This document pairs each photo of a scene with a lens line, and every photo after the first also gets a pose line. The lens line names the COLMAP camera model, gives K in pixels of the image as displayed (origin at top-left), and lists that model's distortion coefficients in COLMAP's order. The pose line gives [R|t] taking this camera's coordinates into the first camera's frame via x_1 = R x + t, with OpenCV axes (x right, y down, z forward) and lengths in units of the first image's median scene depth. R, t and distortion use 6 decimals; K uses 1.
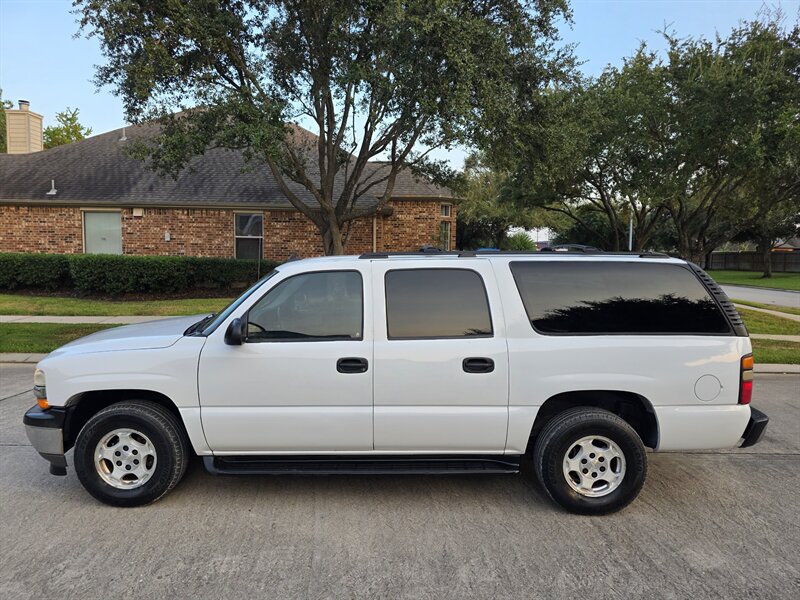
lens RADIAL K [[540.3, 0, 397.7], [0, 540.3, 288.7], [0, 0, 1]] dist [0.069244, -0.065937]
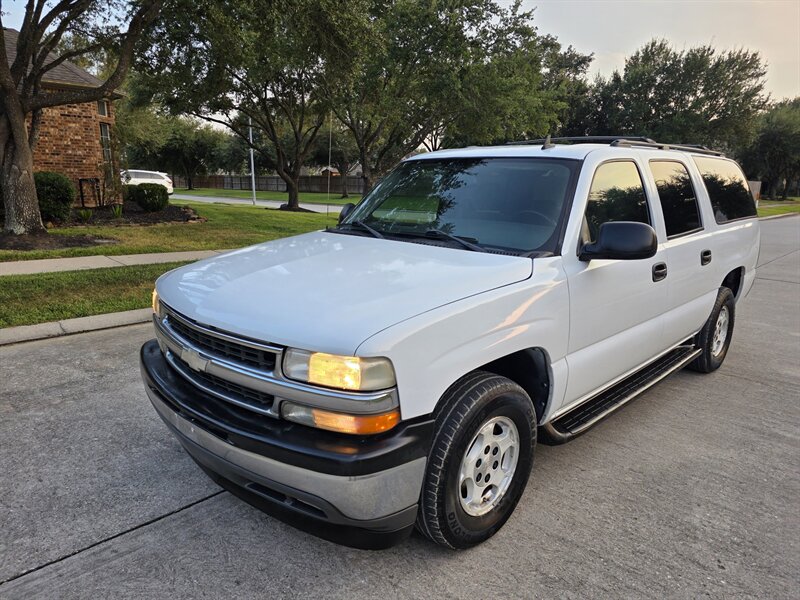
lens RADIAL K [[538.6, 0, 407.9], [0, 538.6, 304.2], [0, 0, 1]] dist [0.062044, -0.061359]
pose [[0.690515, -0.156155, 0.706261, -0.953926], [0.038434, 0.982960, 0.179756, 0.020625], [-0.722296, -0.096980, 0.684750, 0.667128]]
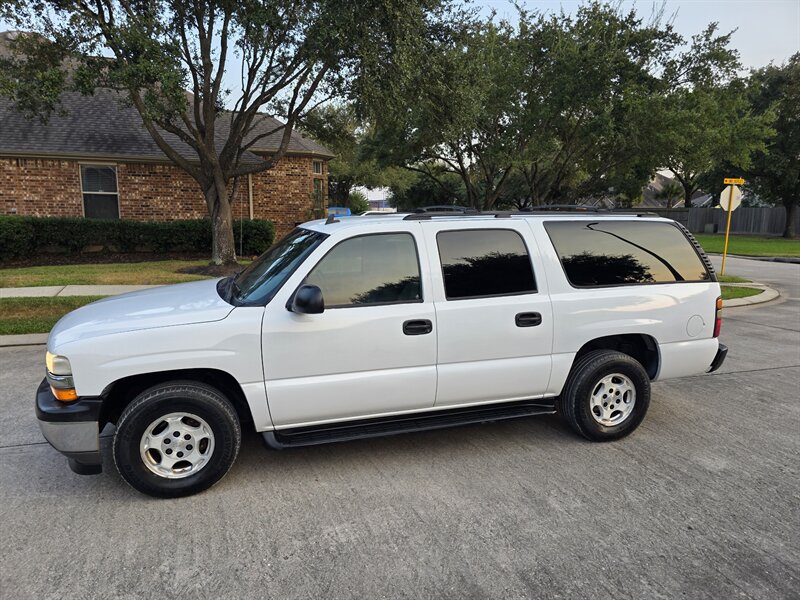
lens RADIAL K [[538.0, 0, 388.9], [0, 538.0, 298.3], [0, 0, 1]] dist [0.067448, -0.068298]
pose [[0.954003, -0.049096, 0.295751, -0.415853], [0.021123, 0.995056, 0.097045, -0.009908], [-0.299054, -0.086334, 0.950323, 0.067996]]
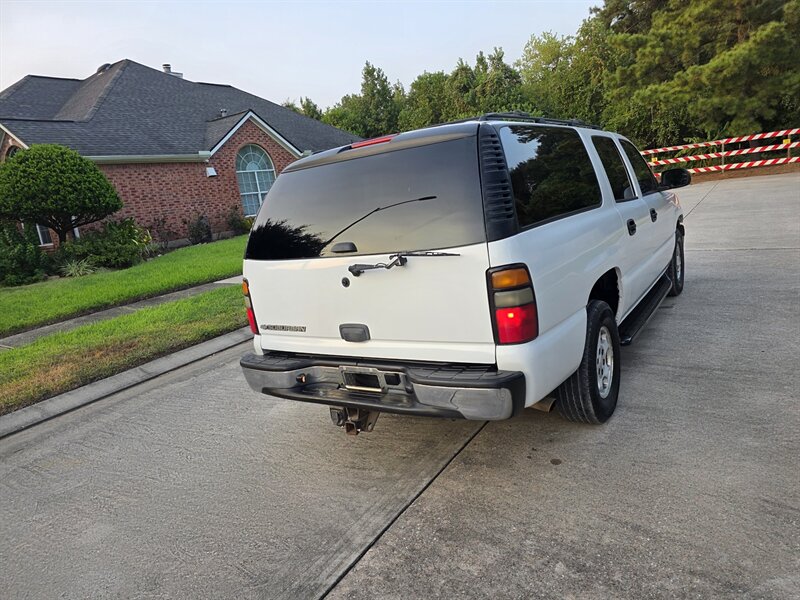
lens RADIAL K [[530.7, 0, 406.2], [0, 530.7, 299.2], [0, 0, 1]] dist [0.066839, -0.060804]
pose [[-0.536680, 0.226429, -0.812837, 1.177036], [0.069832, 0.971936, 0.224642, -0.018534], [0.840891, 0.063799, -0.537430, 1.646978]]
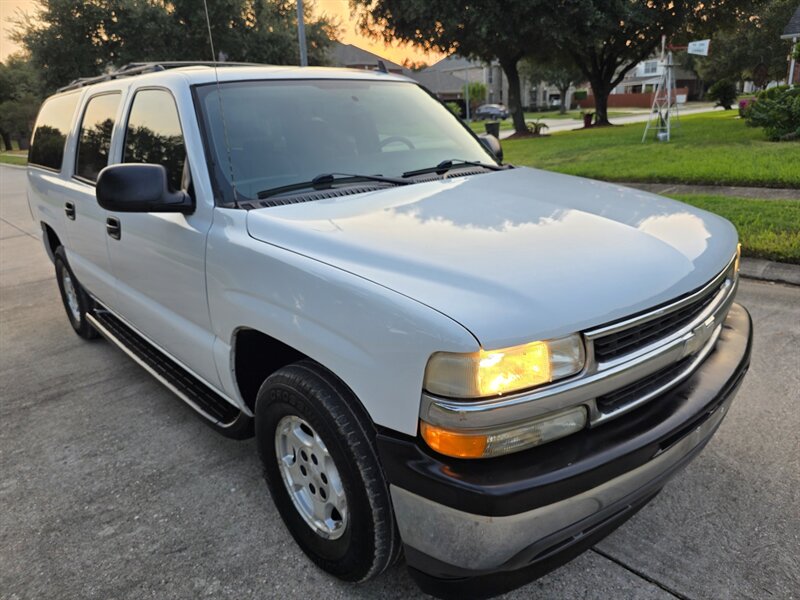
lens RADIAL K [[543.5, 0, 404.7], [0, 543.5, 293.5], [0, 0, 1]] dist [0.040678, -0.045002]
pose [[-0.681353, -0.200403, 0.703987, -0.850680], [0.095391, 0.929275, 0.356859, -0.036832], [-0.725713, 0.310301, -0.614048, 1.650751]]
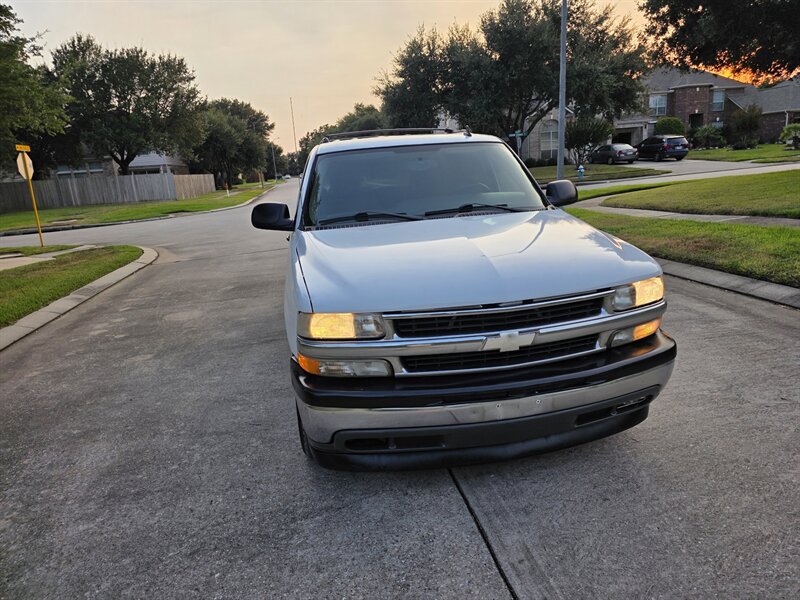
lens RADIAL K [[538.3, 0, 410.9], [0, 538.3, 290.8], [0, 0, 1]] dist [0.069858, -0.066391]
pose [[-0.195142, -0.217563, 0.956340, -1.243338], [0.135521, 0.959751, 0.245992, -0.038415], [-0.971367, 0.177608, -0.157803, 1.414430]]
